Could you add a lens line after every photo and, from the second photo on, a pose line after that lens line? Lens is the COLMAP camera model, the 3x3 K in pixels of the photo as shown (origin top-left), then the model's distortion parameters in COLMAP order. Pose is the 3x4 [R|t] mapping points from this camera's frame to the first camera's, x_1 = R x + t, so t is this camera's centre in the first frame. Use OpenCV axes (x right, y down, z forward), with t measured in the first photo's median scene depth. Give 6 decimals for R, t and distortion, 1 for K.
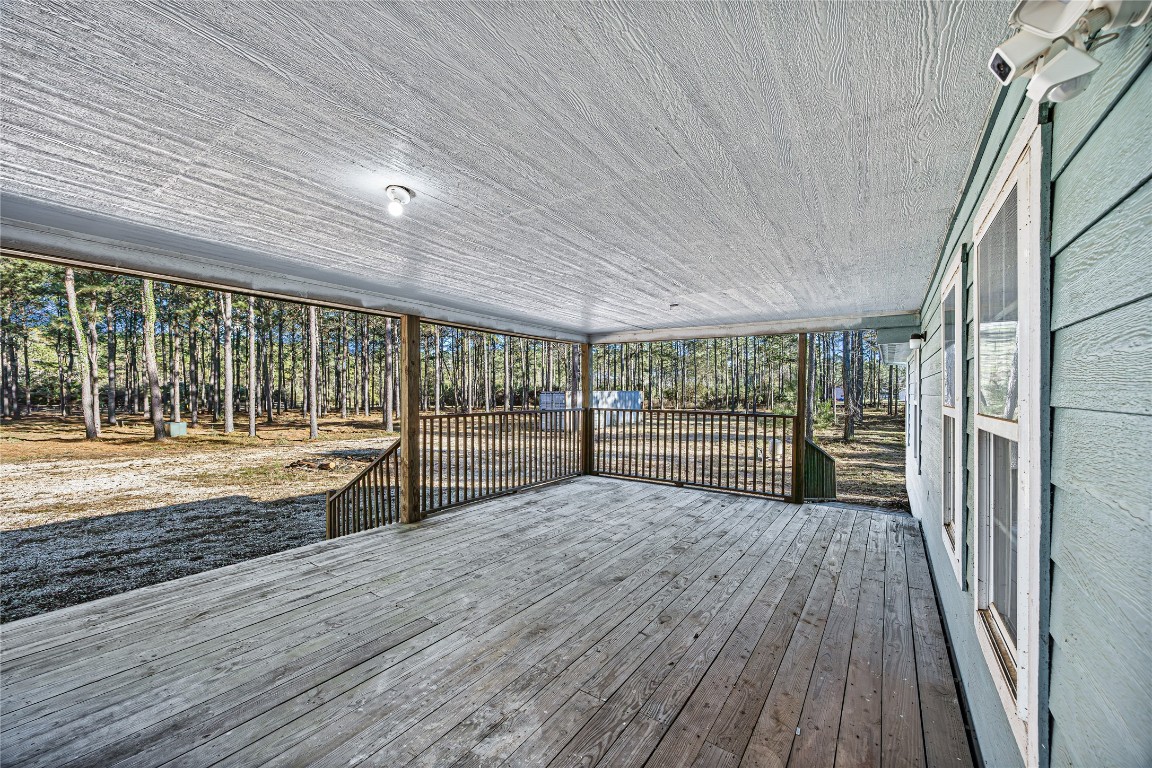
lens RADIAL K [[450.8, 0, 572.6], [0, 450.8, 389.3], [0, 0, 1]] dist [0.000568, 0.000363]
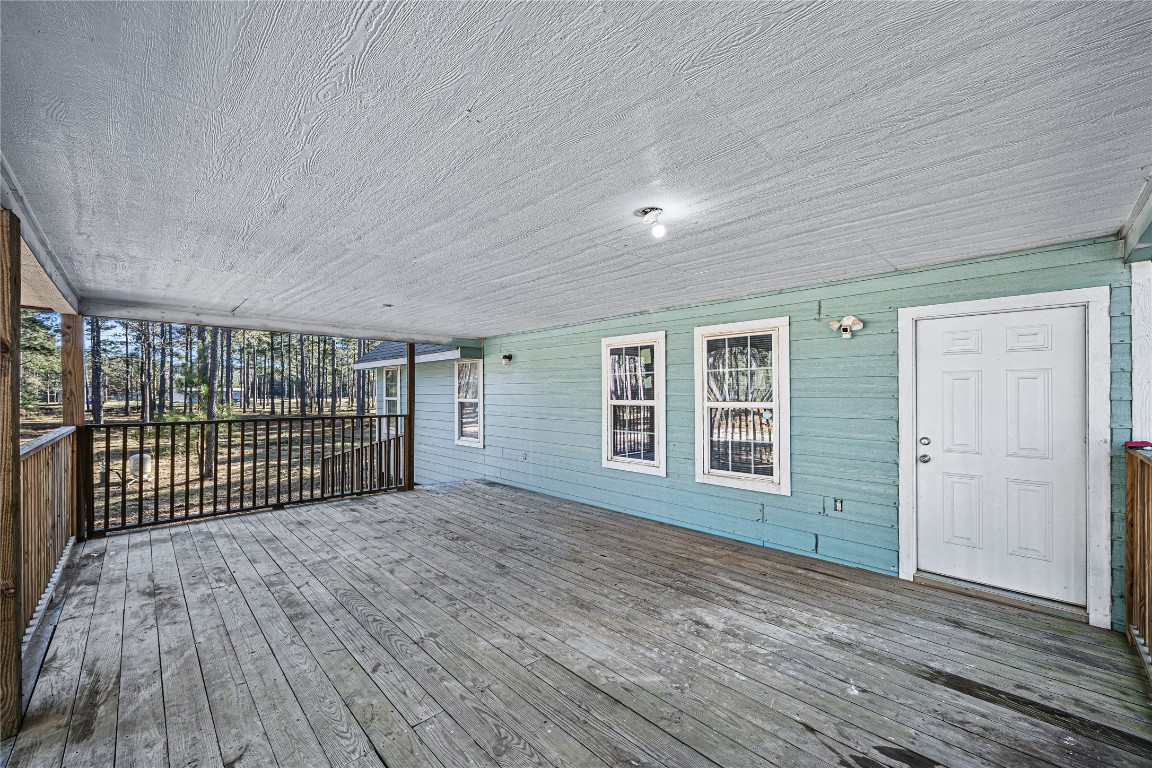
lens RADIAL K [[450.8, 0, 572.9], [0, 450.8, 387.8], [0, 0, 1]] dist [0.000568, 0.000363]
pose [[0.188603, 0.001945, 0.982051, -0.728359], [0.000083, 0.999998, -0.001997, -0.009395], [-0.982053, 0.000458, 0.188603, 0.479393]]
